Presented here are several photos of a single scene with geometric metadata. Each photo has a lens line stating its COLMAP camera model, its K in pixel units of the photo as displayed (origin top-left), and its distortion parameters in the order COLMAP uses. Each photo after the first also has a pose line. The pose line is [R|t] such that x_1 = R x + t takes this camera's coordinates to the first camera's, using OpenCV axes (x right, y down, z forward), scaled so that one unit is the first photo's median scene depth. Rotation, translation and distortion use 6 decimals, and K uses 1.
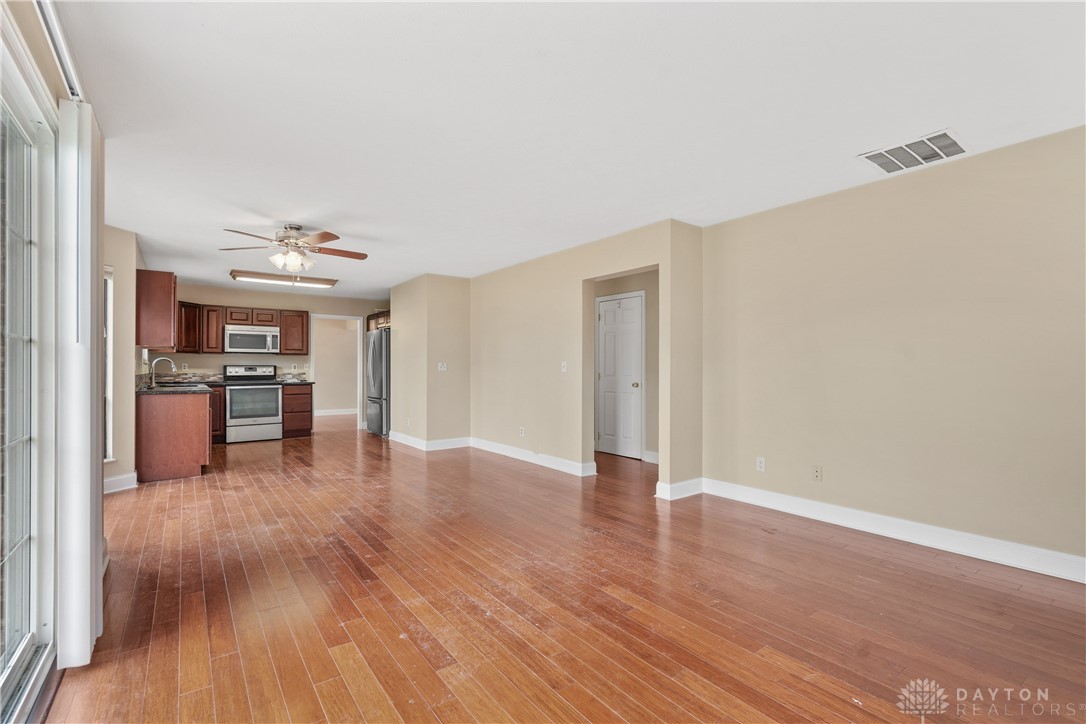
lens RADIAL K [[493.5, 0, 542.5], [0, 493.5, 365.0], [0, 0, 1]] dist [-0.002993, 0.001199]
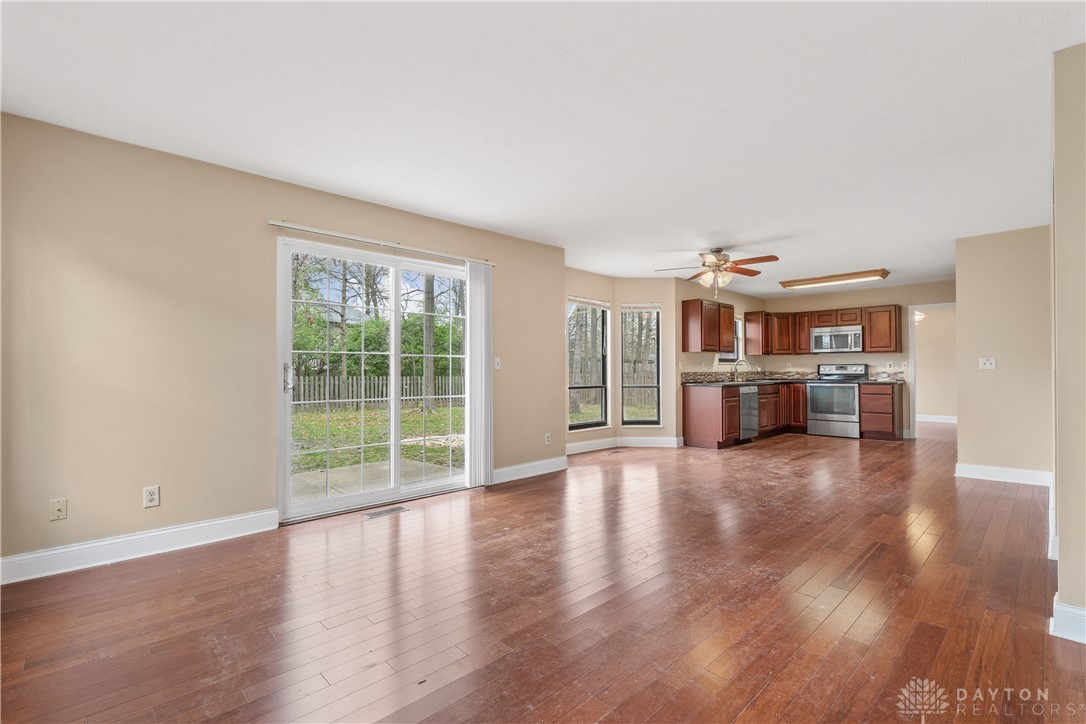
lens RADIAL K [[493.5, 0, 543.3], [0, 493.5, 363.3], [0, 0, 1]] dist [-0.002993, 0.001199]
pose [[0.143967, -0.012029, -0.989509, 0.358846], [0.009556, 0.999896, -0.010765, 0.004204], [0.989536, -0.007906, 0.144067, 0.232045]]
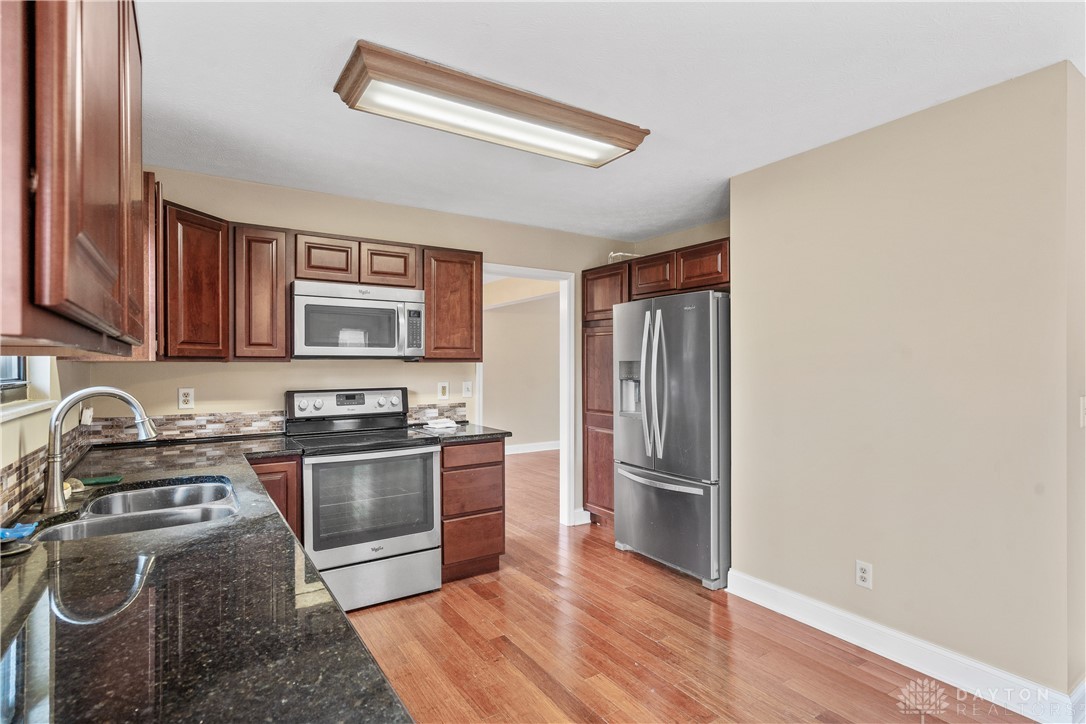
lens RADIAL K [[551.9, 0, 542.9], [0, 551.9, 364.8], [0, 0, 1]] dist [0.001099, 0.000200]
pose [[0.998388, 0.000335, -0.056749, -0.426842], [0.000151, 0.999963, 0.008550, -0.022766], [0.056749, -0.008545, 0.998352, 0.589661]]
